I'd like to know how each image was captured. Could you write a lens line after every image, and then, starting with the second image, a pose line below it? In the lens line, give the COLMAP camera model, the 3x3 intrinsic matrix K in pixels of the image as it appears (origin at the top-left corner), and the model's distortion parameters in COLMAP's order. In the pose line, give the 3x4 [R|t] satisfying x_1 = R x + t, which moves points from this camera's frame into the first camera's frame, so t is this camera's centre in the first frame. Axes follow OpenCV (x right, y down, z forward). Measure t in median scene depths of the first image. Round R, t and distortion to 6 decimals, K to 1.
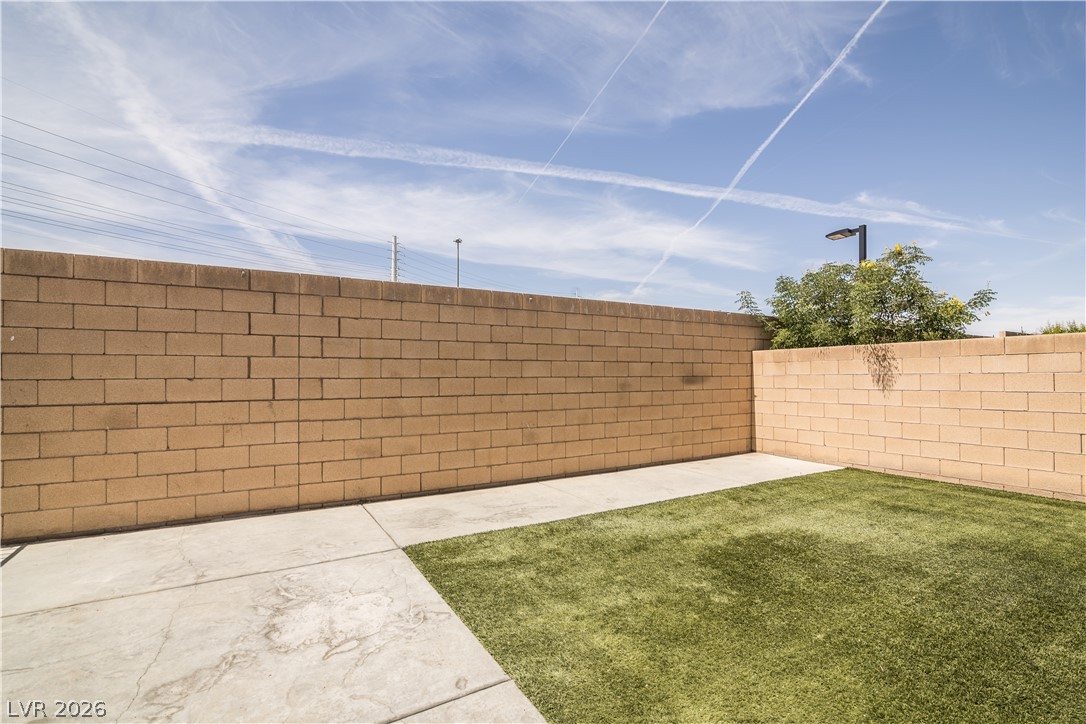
lens RADIAL K [[498.8, 0, 543.0], [0, 498.8, 362.0], [0, 0, 1]] dist [-0.000074, -0.000216]
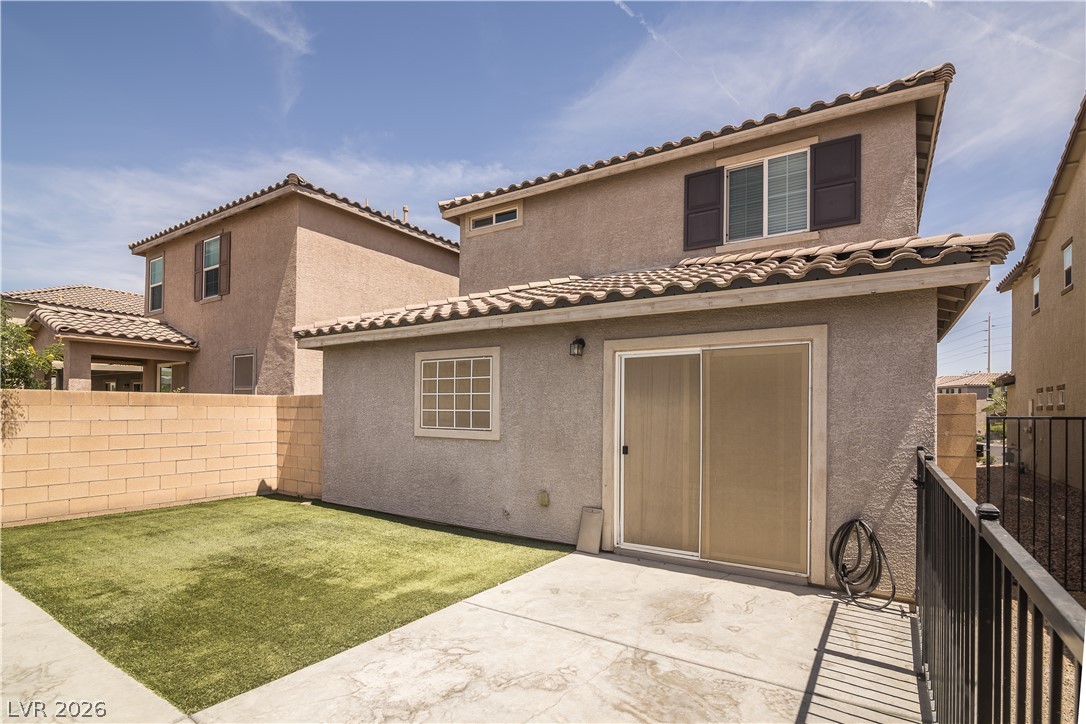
lens RADIAL K [[524.3, 0, 559.0], [0, 524.3, 405.5], [0, 0, 1]] dist [-0.018551, -0.000130]
pose [[-0.464792, 0.013569, 0.885316, -1.394817], [-0.028678, 0.999127, -0.030369, -0.013999], [-0.884955, -0.039504, -0.463997, 1.164931]]
